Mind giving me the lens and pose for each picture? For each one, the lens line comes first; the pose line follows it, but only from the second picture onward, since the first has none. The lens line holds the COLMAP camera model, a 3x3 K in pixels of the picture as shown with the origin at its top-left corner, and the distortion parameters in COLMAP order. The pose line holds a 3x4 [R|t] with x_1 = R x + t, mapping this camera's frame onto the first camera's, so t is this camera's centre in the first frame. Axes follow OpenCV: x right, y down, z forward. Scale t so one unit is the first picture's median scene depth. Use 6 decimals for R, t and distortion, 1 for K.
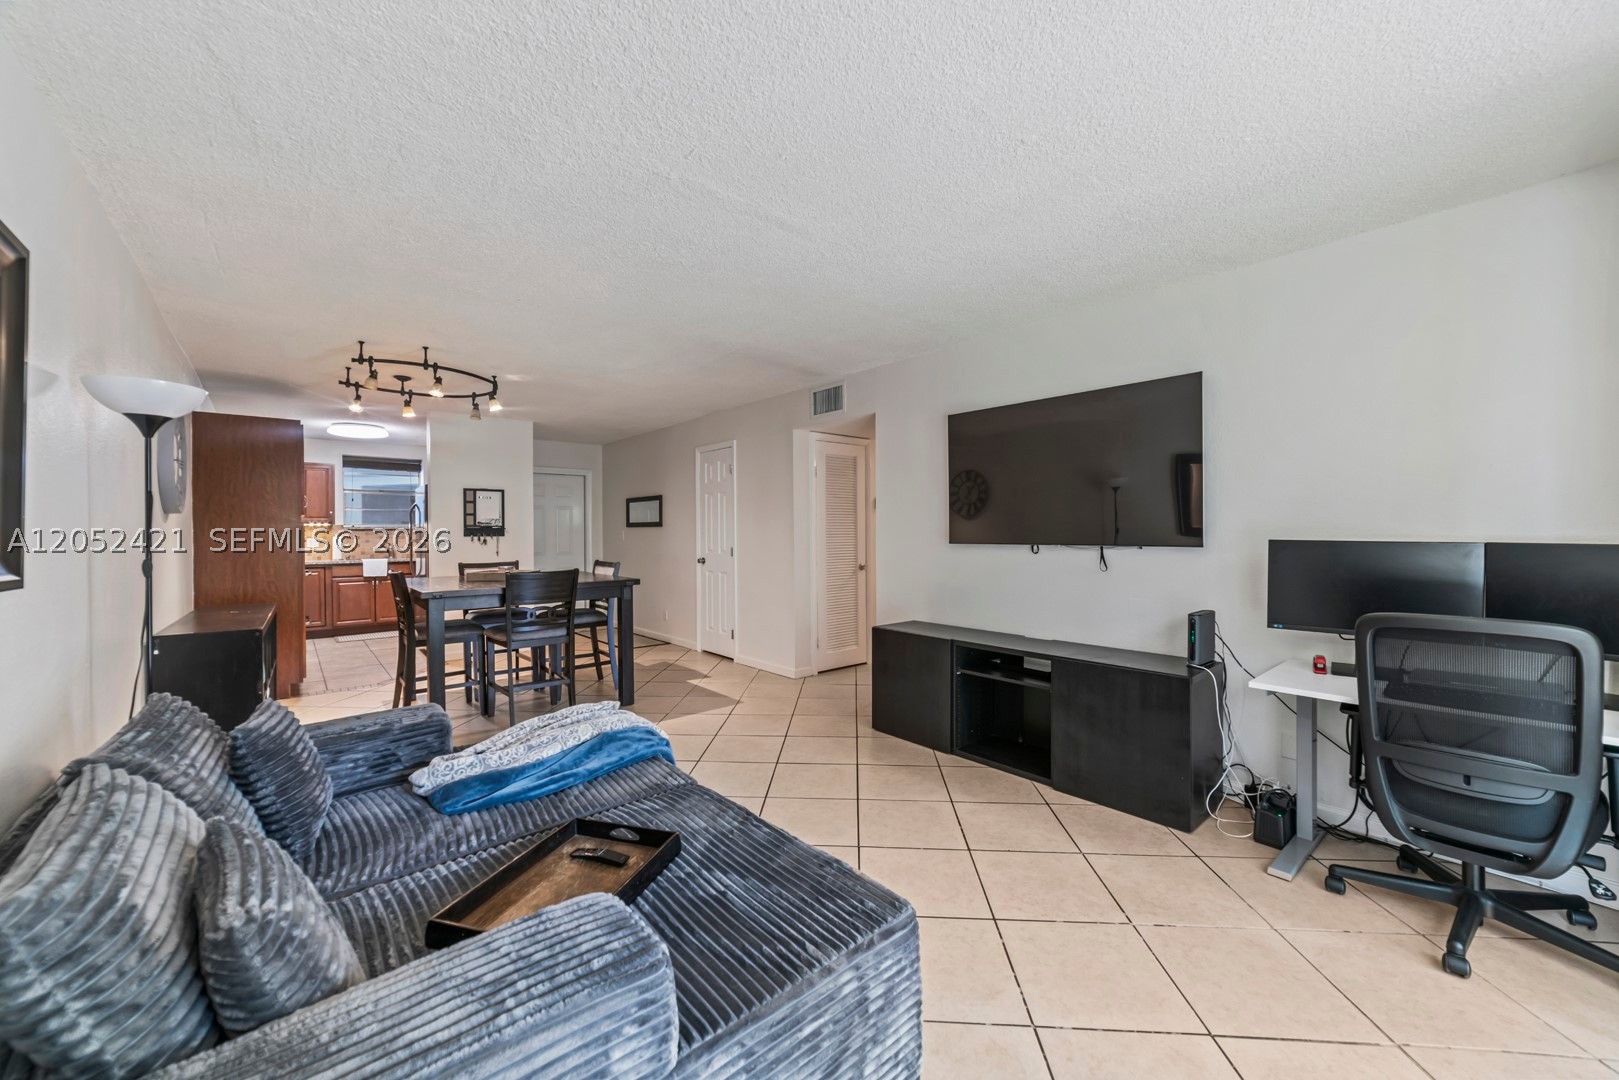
lens RADIAL K [[622.4, 0, 808.2], [0, 622.4, 536.9], [0, 0, 1]] dist [-0.020804, 0.006743]
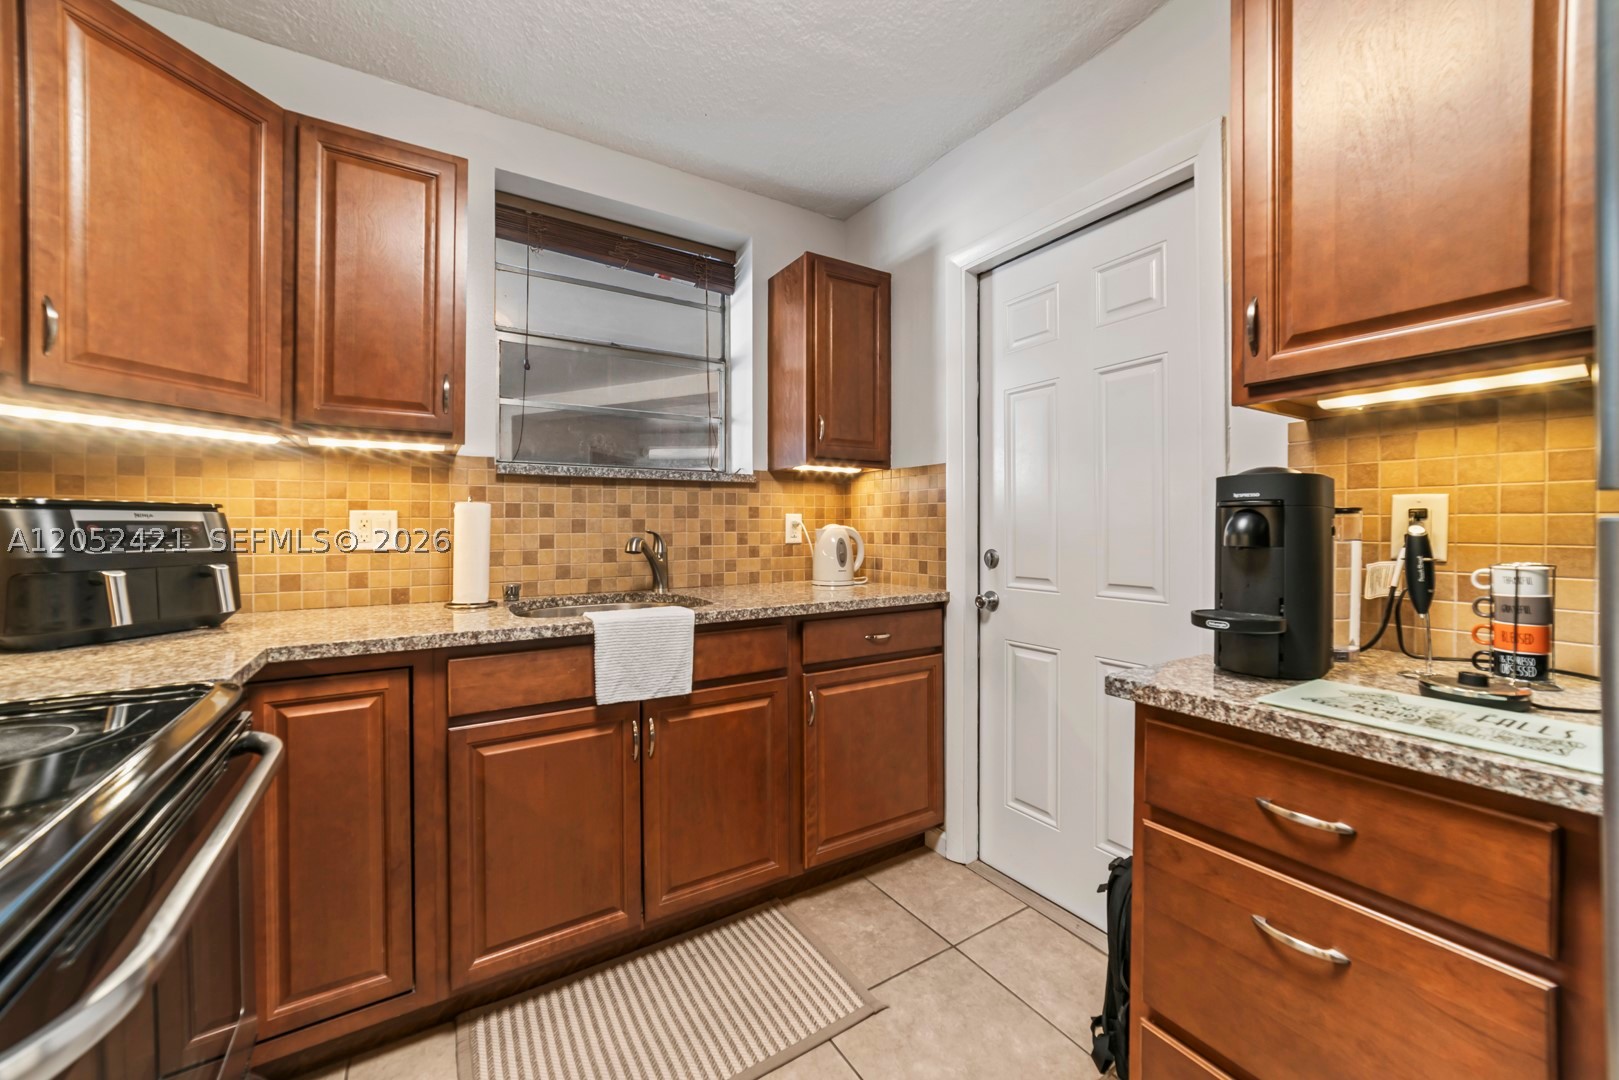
lens RADIAL K [[622.4, 0, 804.1], [0, 622.4, 525.4], [0, 0, 1]] dist [-0.020804, 0.006743]
pose [[0.989251, 0.005950, -0.146107, -1.727052], [-0.007124, 0.999946, -0.007515, 0.024093], [0.146055, 0.008475, 0.989240, 2.242780]]
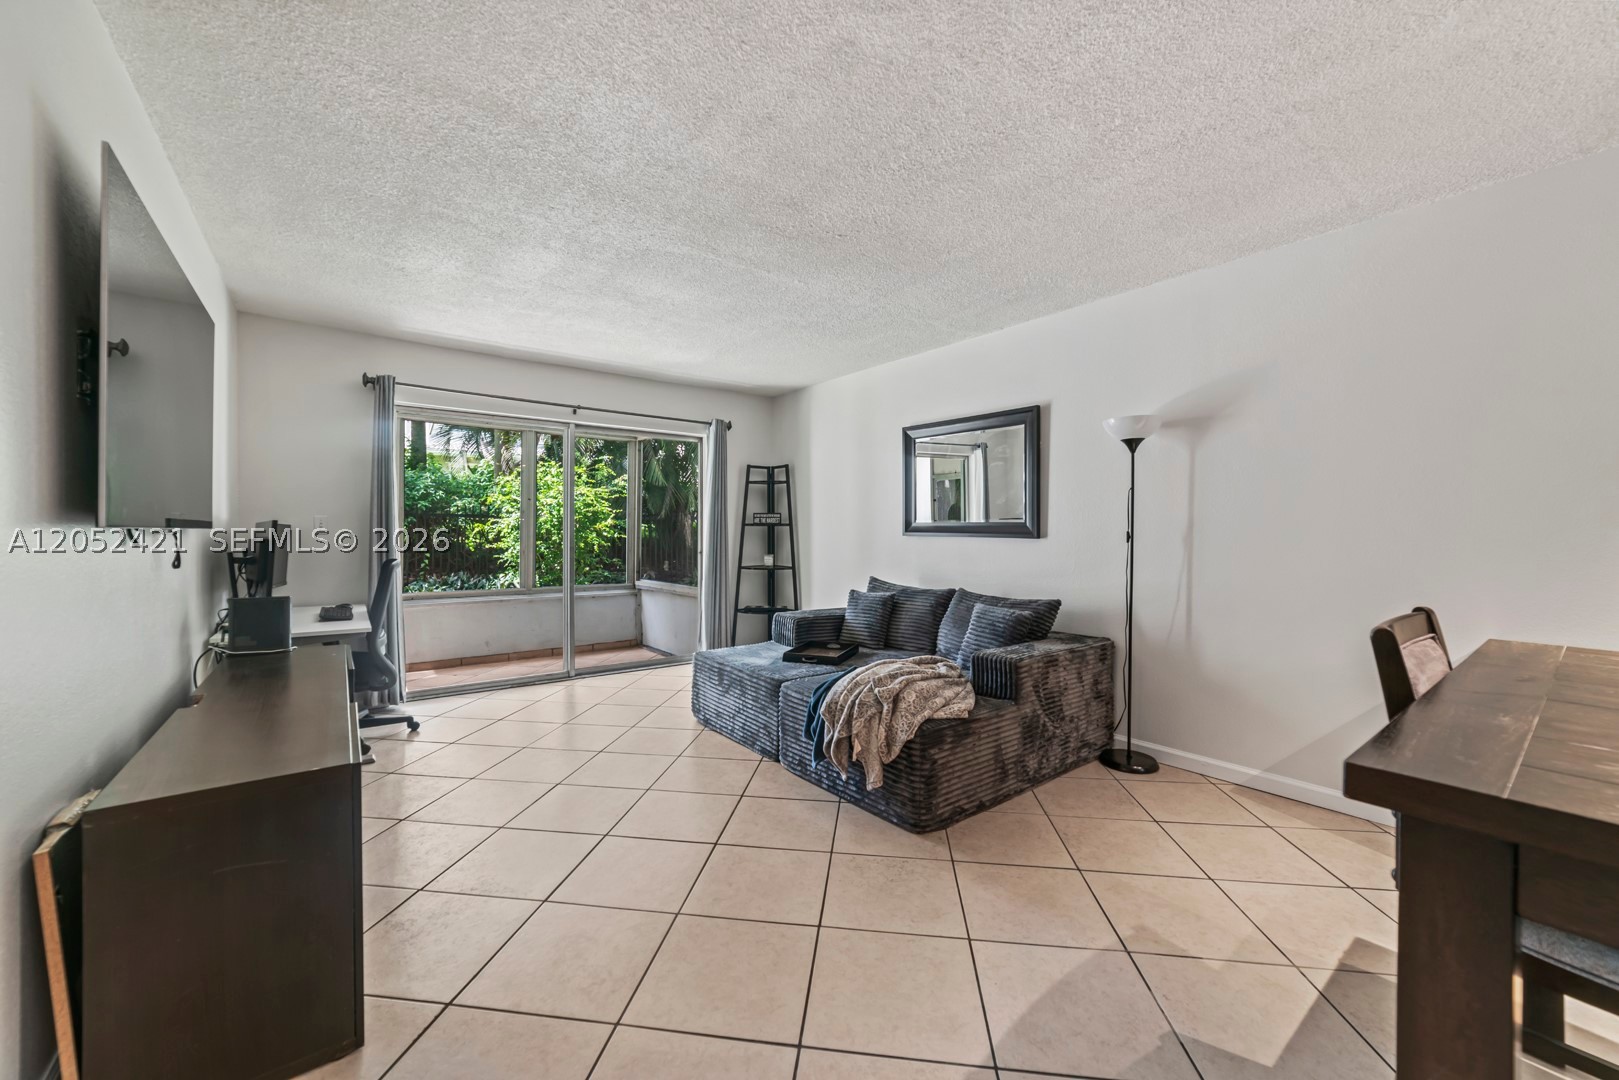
lens RADIAL K [[622.4, 0, 803.5], [0, 622.4, 537.7], [0, 0, 1]] dist [-0.020804, 0.006743]
pose [[-0.998529, 0.001402, 0.054199, -0.240313], [0.002521, 0.999785, 0.020584, 0.014720], [-0.054158, 0.020690, -0.998318, 1.890861]]
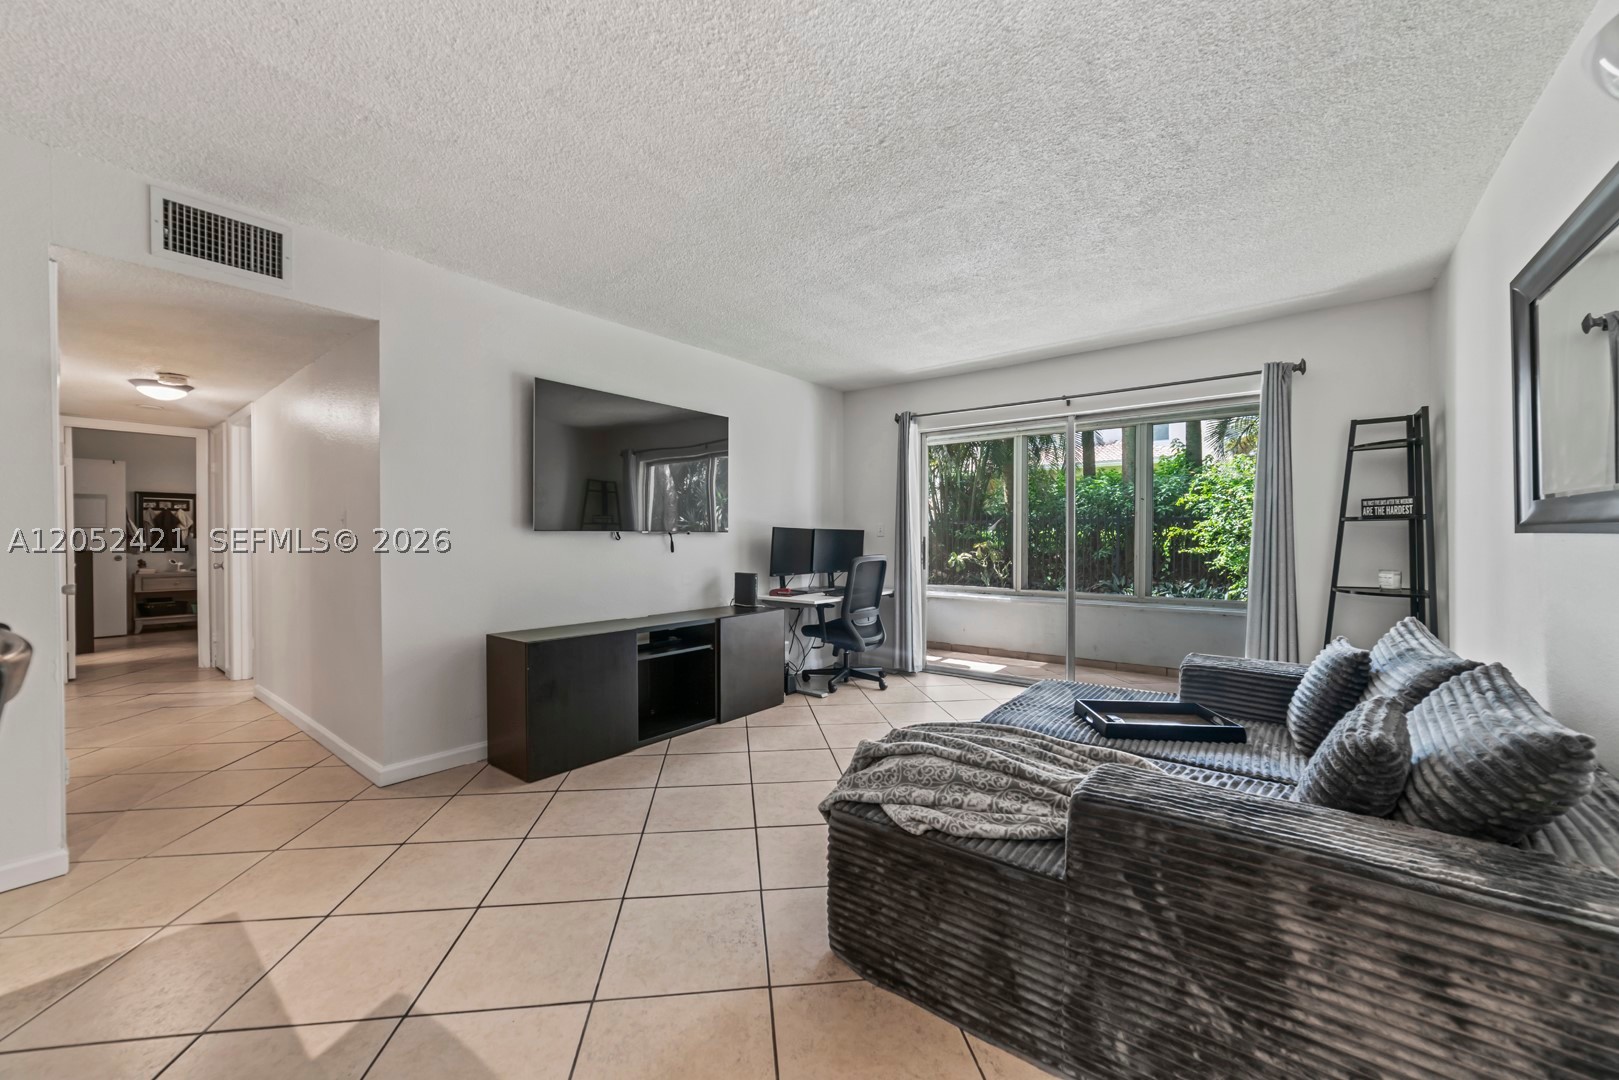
lens RADIAL K [[622.4, 0, 804.1], [0, 622.4, 543.2], [0, 0, 1]] dist [-0.020804, 0.006743]
pose [[-0.196743, -0.001753, 0.980454, -0.947865], [0.014609, 0.999882, 0.004719, 0.041164], [-0.980346, 0.015252, -0.196694, 1.166634]]
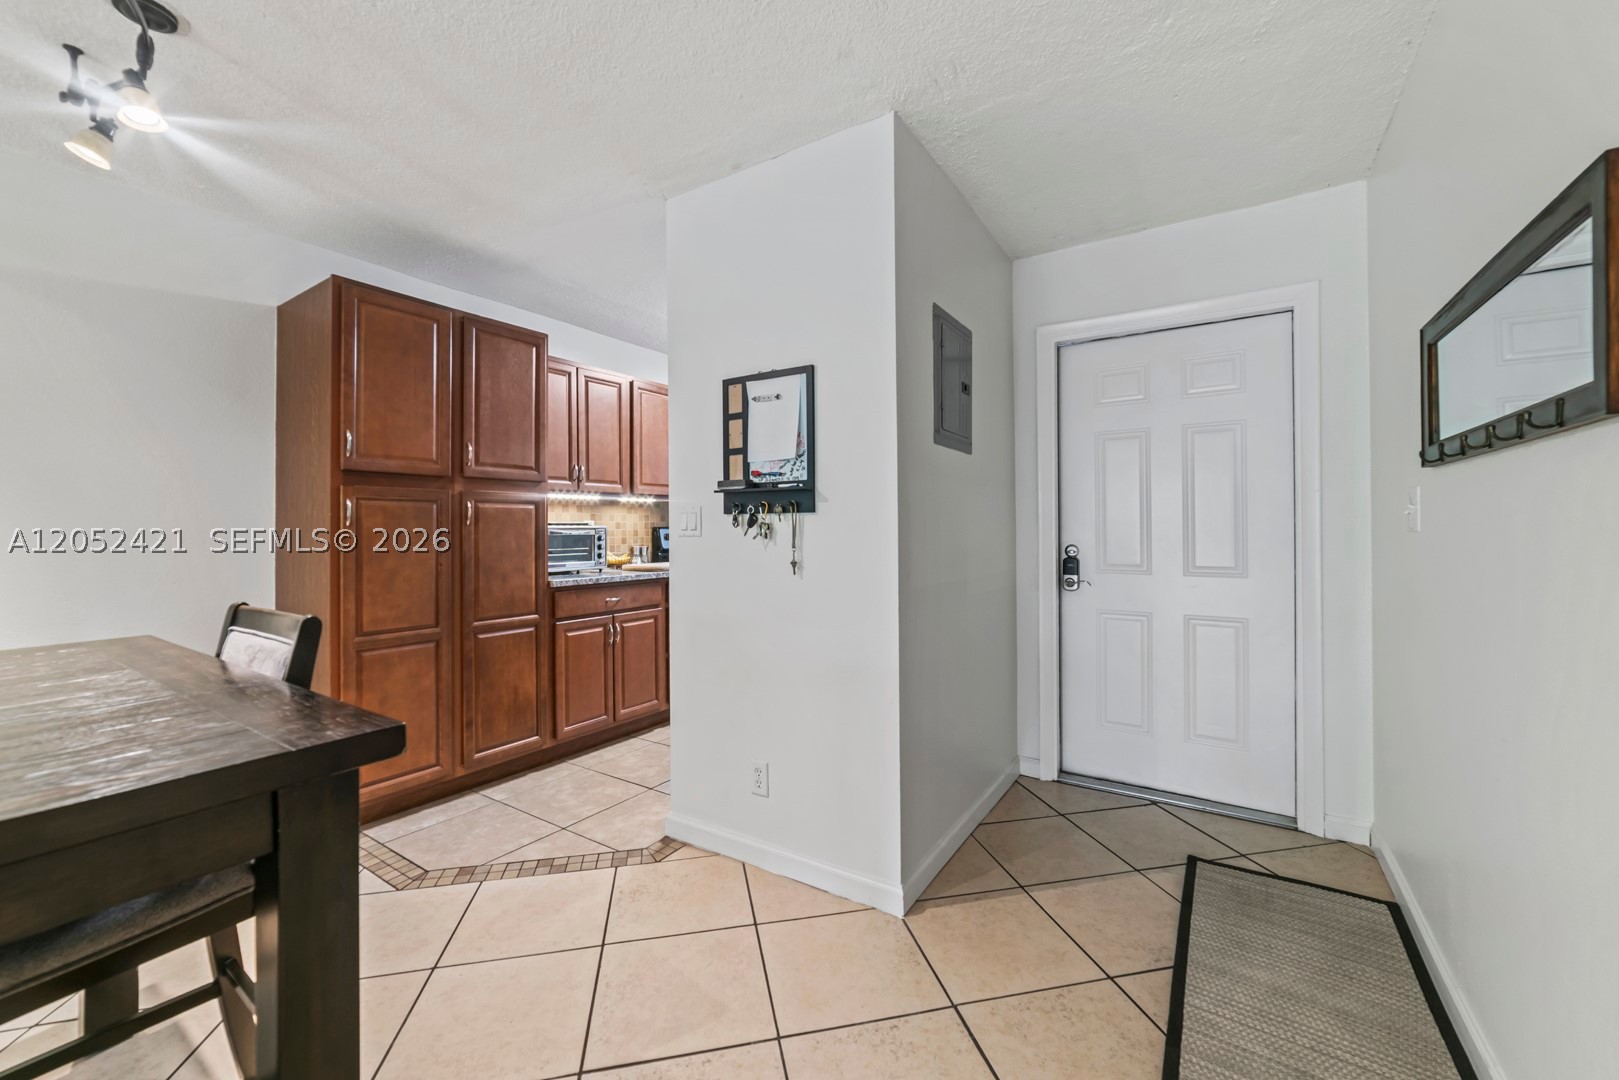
lens RADIAL K [[622.4, 0, 810.2], [0, 622.4, 527.0], [0, 0, 1]] dist [-0.020804, 0.006743]
pose [[0.284525, 0.000919, -0.958668, -0.438401], [-0.006197, 0.999980, -0.000881, 0.014805], [0.958648, 0.006191, 0.284526, 2.112296]]
